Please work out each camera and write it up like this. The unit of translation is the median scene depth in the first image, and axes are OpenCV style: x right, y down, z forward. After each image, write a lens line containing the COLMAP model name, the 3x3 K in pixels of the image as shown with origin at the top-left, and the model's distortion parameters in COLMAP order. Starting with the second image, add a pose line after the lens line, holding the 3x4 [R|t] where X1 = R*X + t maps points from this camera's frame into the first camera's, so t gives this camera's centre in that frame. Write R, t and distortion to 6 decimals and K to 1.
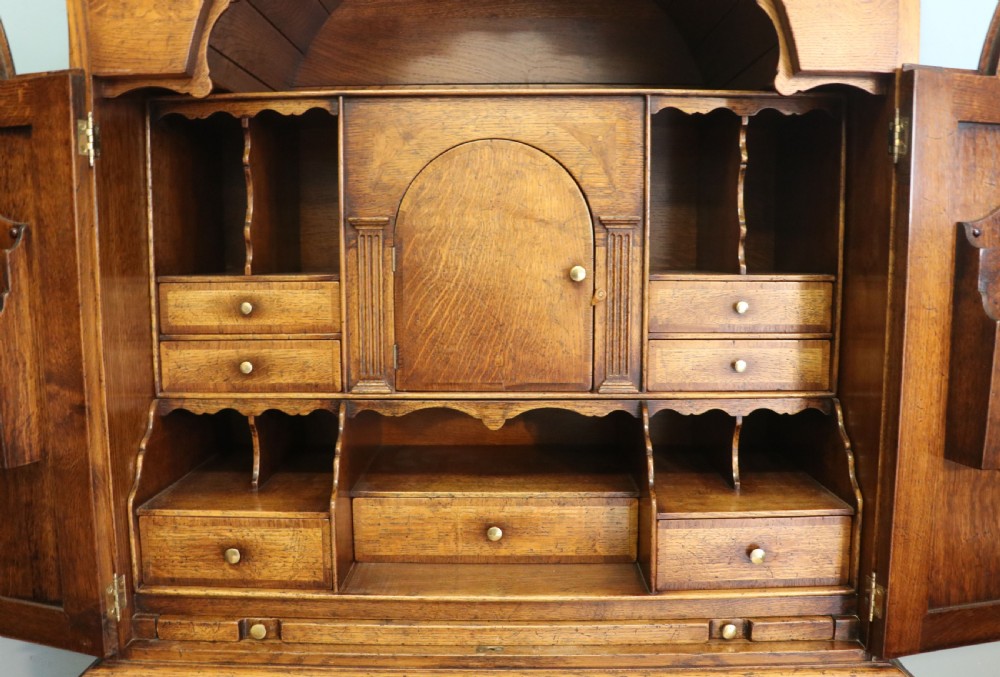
lens RADIAL K [[913.4, 0, 512.9], [0, 913.4, 373.3], [0, 0, 1]] dist [-0.117072, 0.000000]
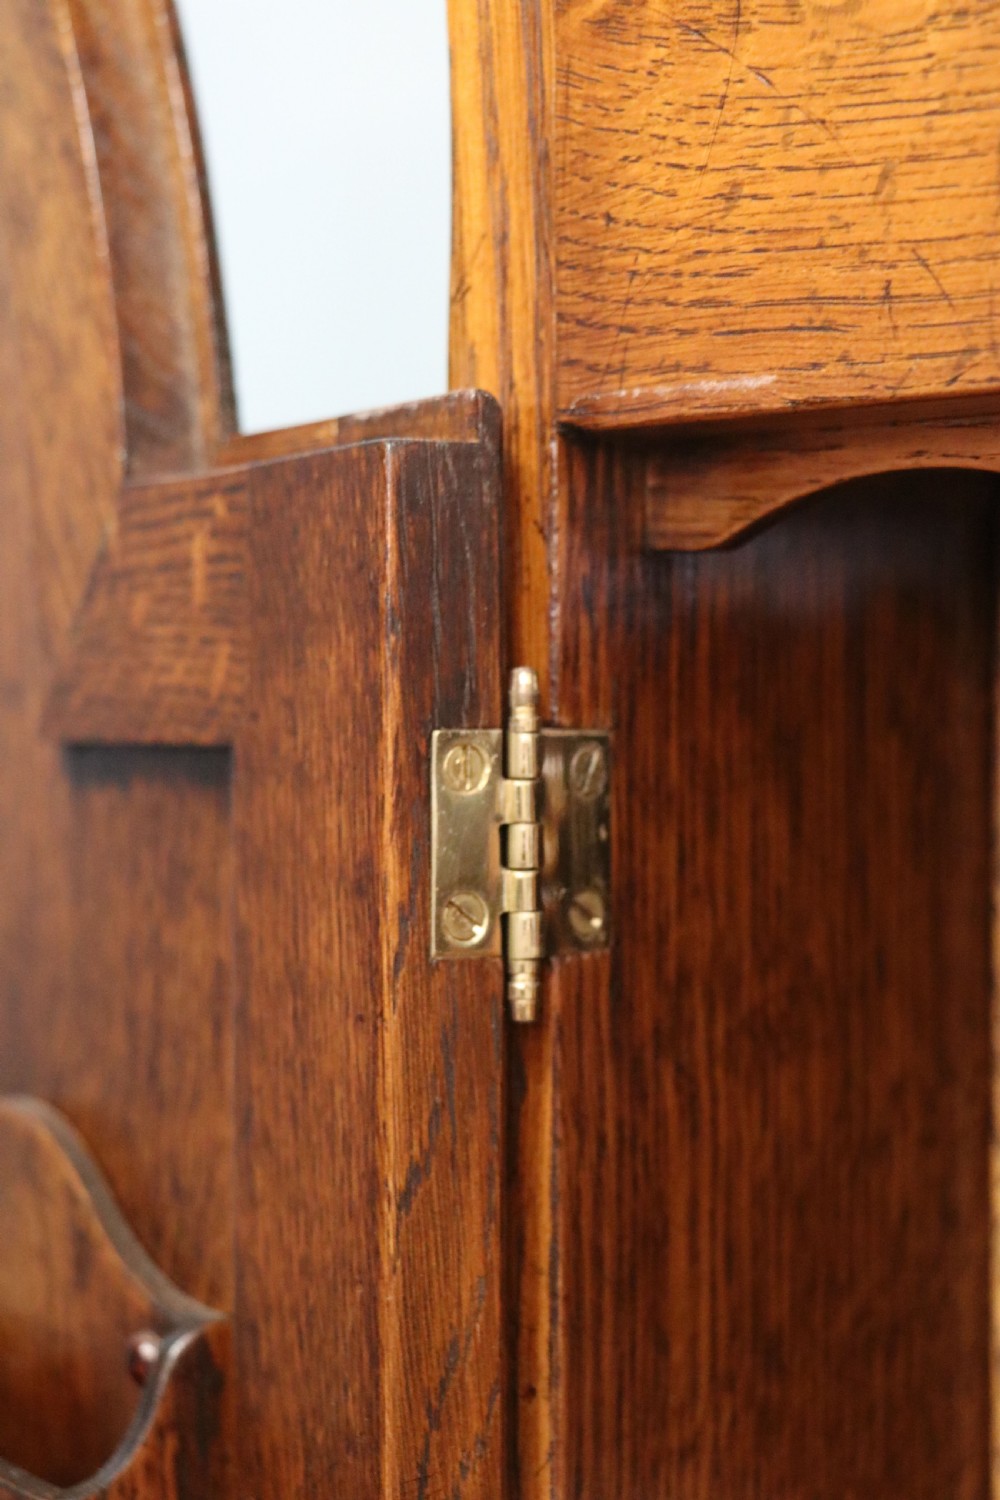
lens RADIAL K [[2855.2, 0, 502.6], [0, 2855.2, 757.9], [0, 0, 1]] dist [-0.004573, 0.000000]
pose [[0.762531, 0.011154, -0.646856, -0.139842], [-0.083718, 0.993146, -0.081564, -0.205732], [0.641512, 0.116349, 0.758238, 0.532541]]
